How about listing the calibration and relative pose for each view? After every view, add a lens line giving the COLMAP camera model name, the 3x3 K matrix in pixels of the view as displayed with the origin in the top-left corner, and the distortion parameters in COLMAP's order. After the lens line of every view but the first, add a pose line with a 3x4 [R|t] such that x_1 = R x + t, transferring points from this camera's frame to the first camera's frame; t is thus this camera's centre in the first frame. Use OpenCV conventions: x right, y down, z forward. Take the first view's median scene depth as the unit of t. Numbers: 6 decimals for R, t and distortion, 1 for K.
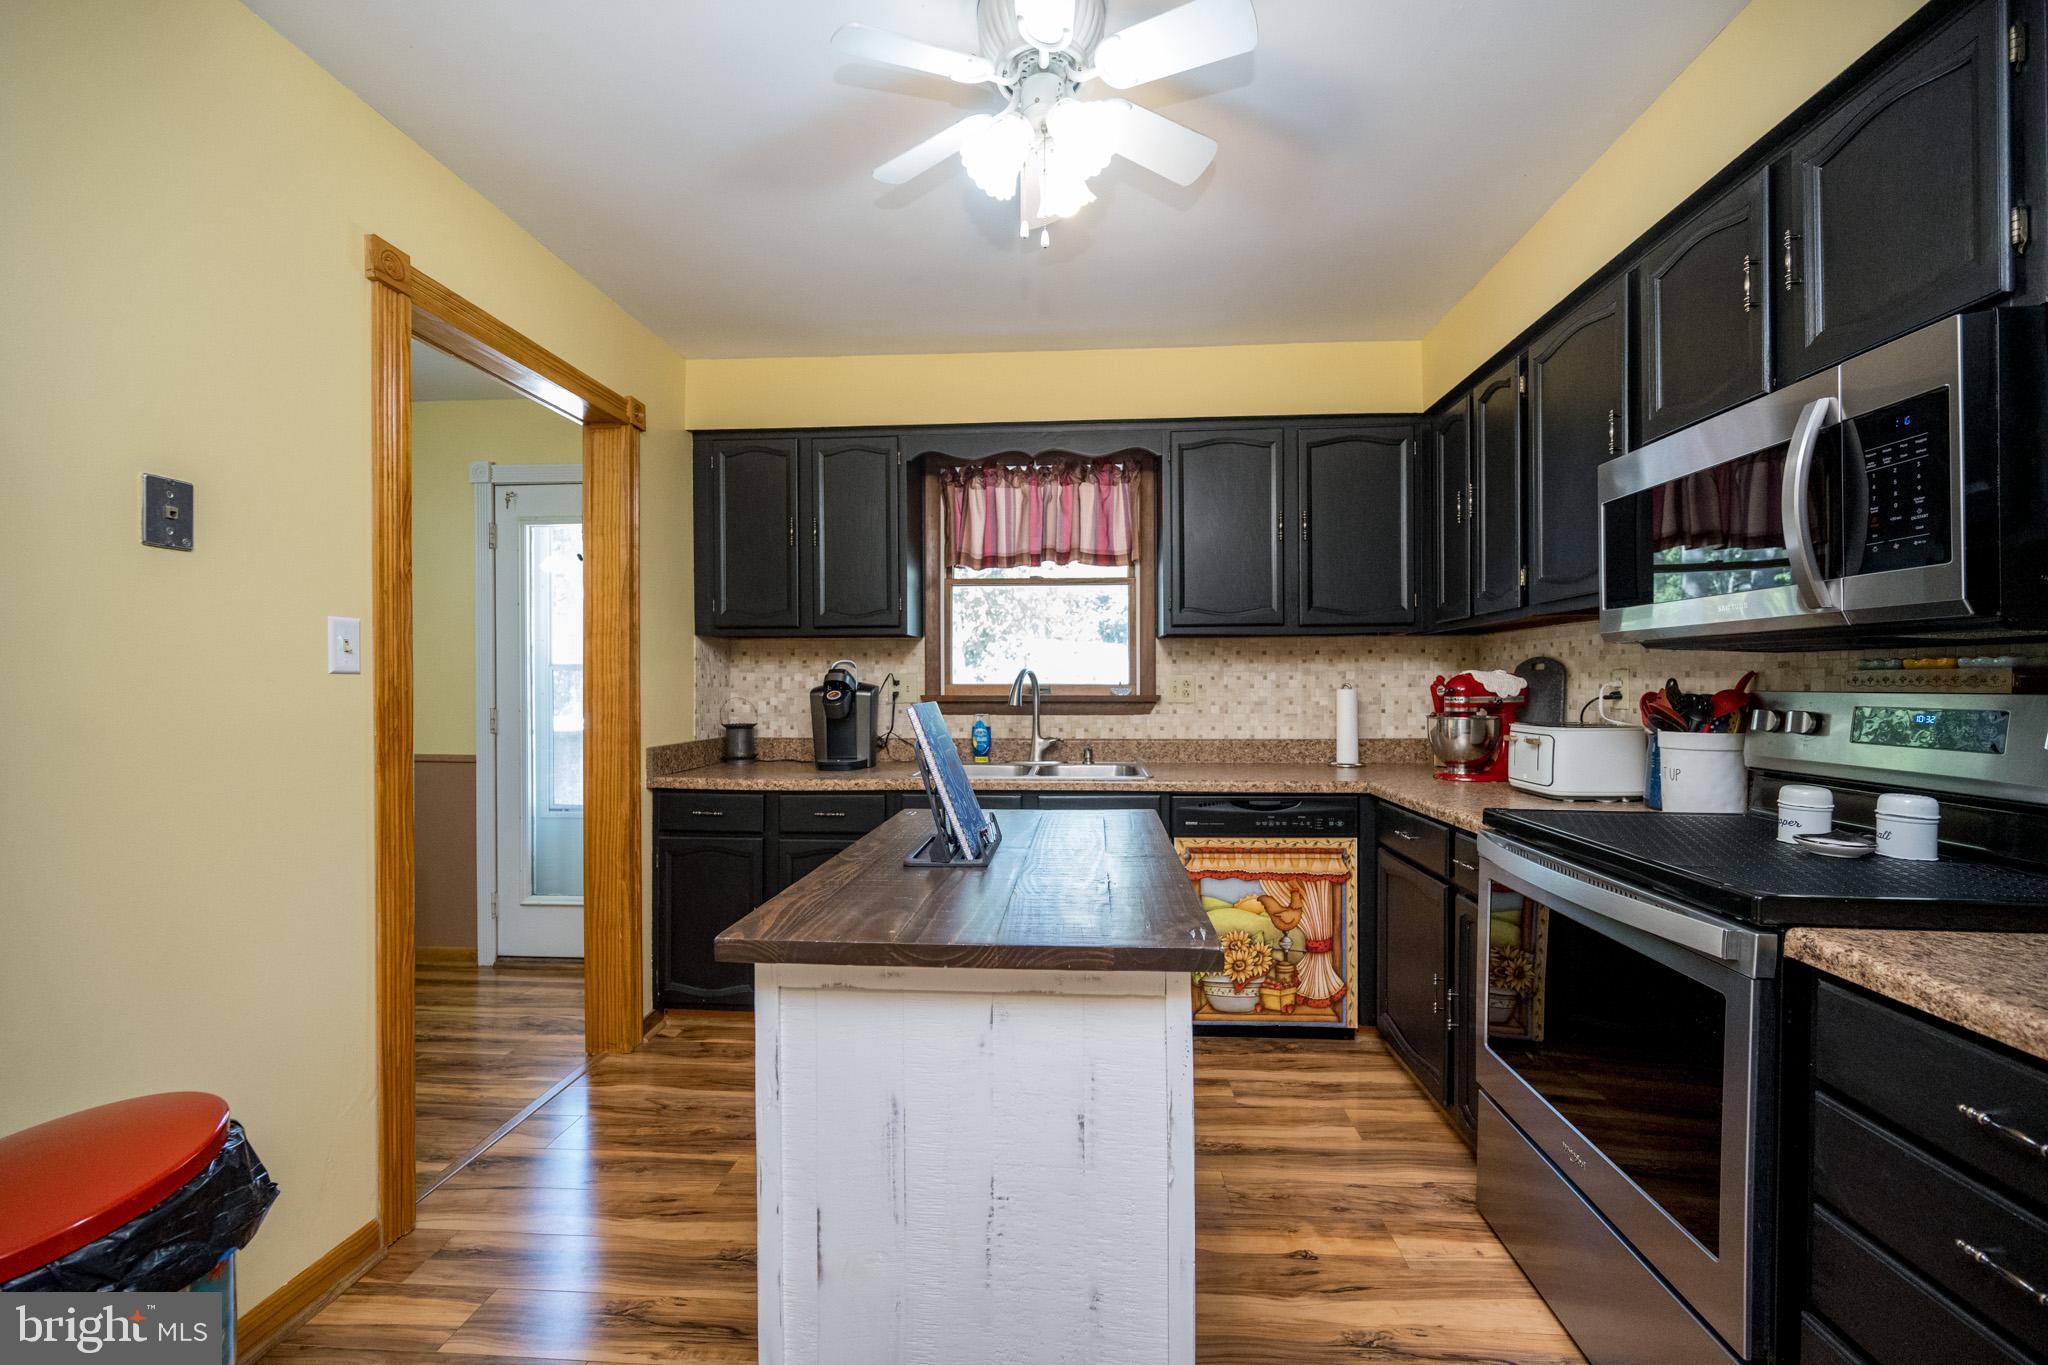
lens RADIAL K [[816.2, 0, 1028.4], [0, 816.2, 682.6], [0, 0, 1]] dist [-0.003427, 0.000089]
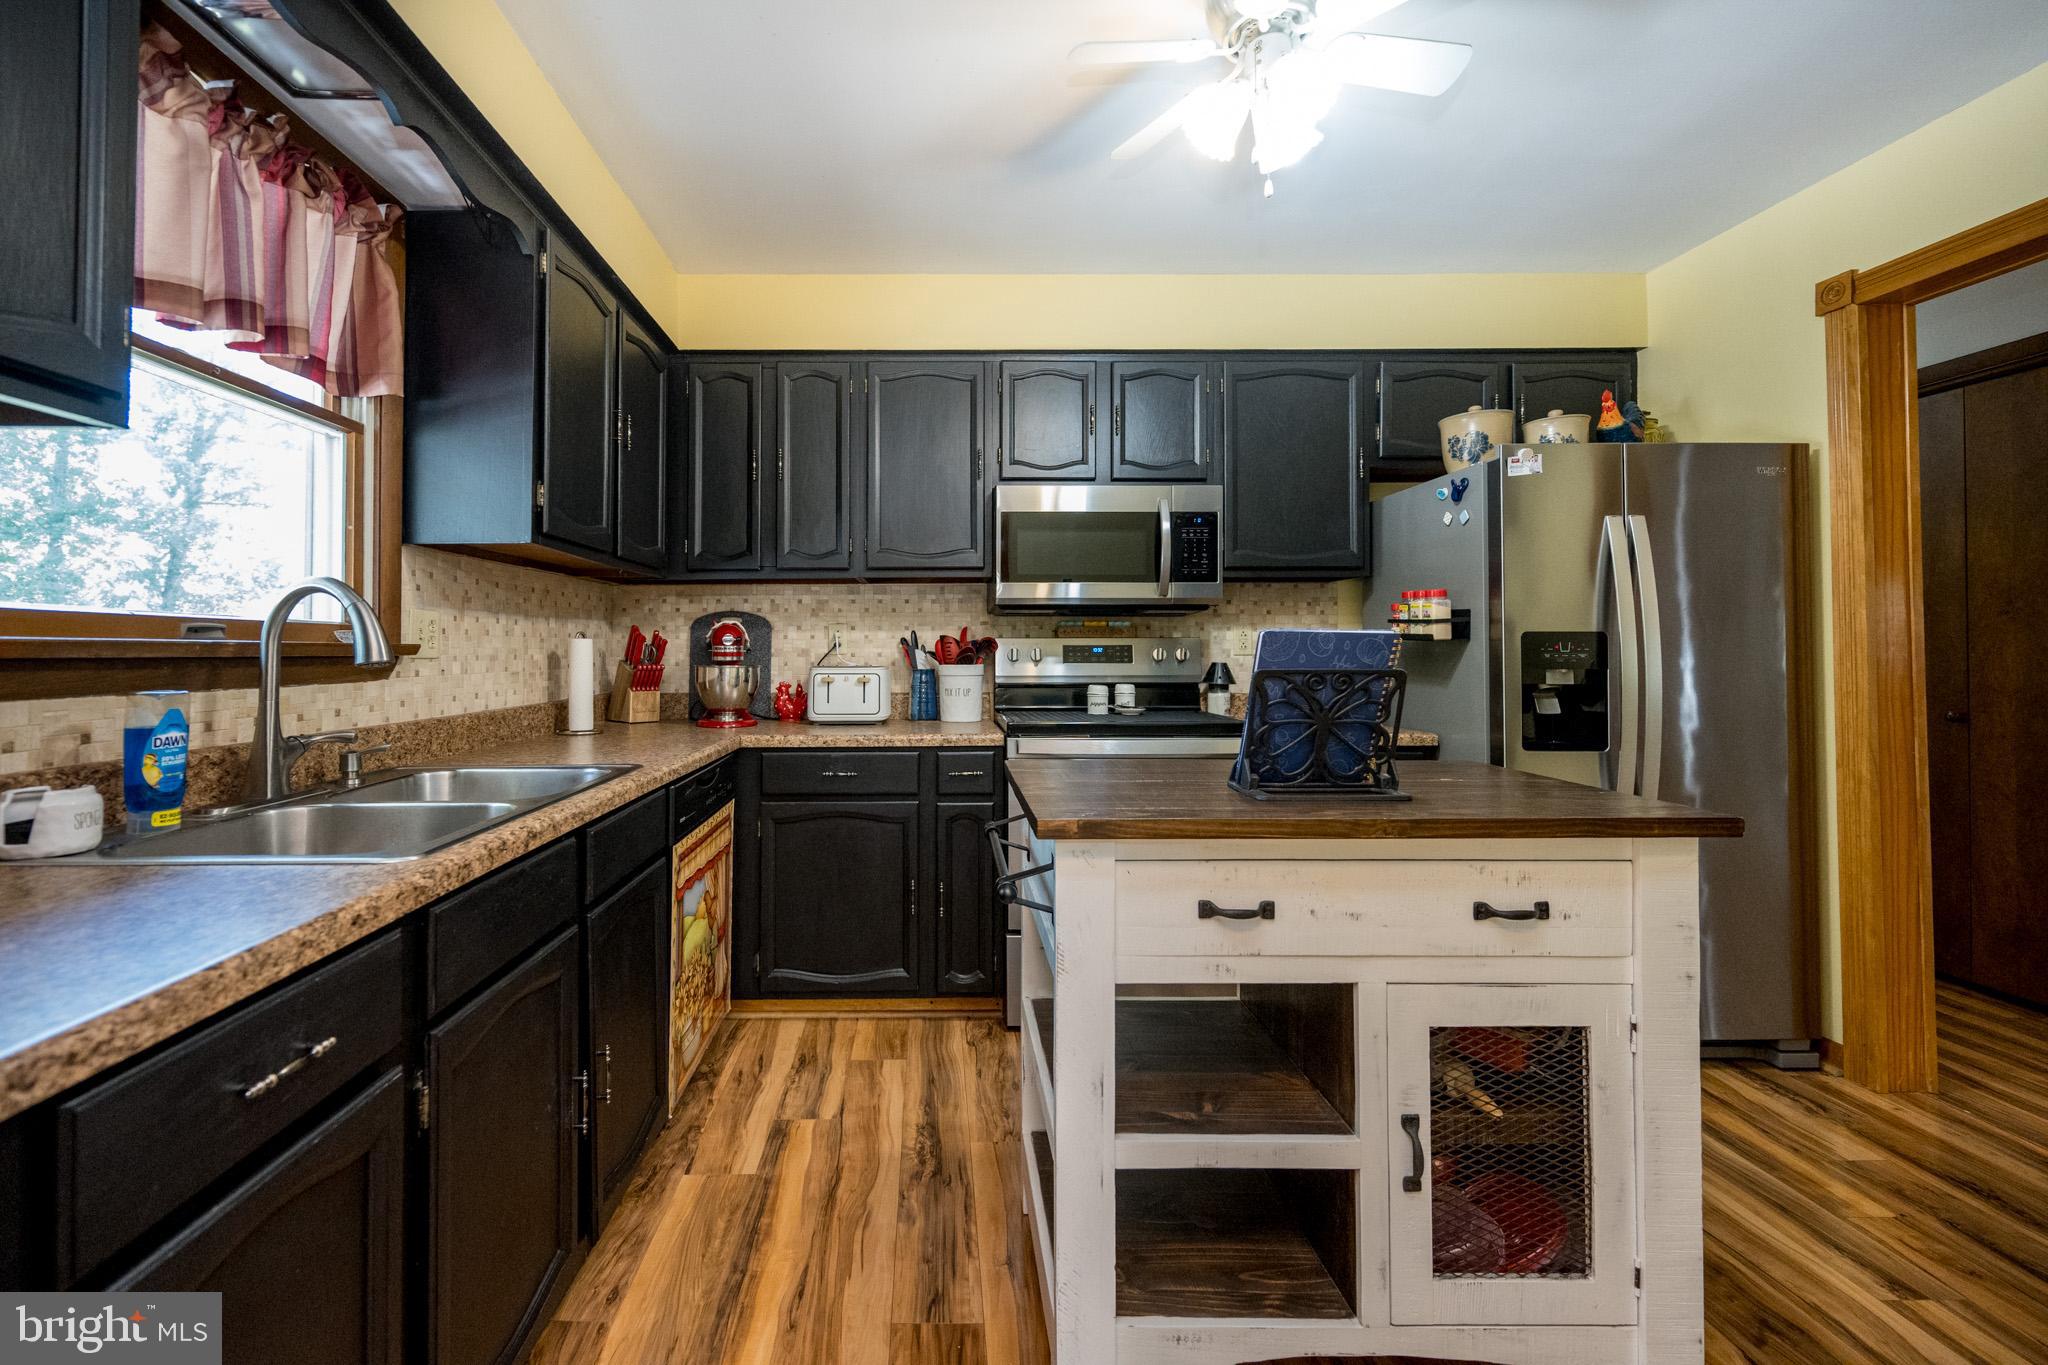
lens RADIAL K [[816.2, 0, 958.4], [0, 816.2, 635.9], [0, 0, 1]] dist [-0.003427, 0.000089]
pose [[-0.080259, 0.019666, 0.996580, -0.557141], [0.002873, 0.999806, -0.019498, 0.027344], [-0.996770, 0.001298, -0.080300, 0.855223]]
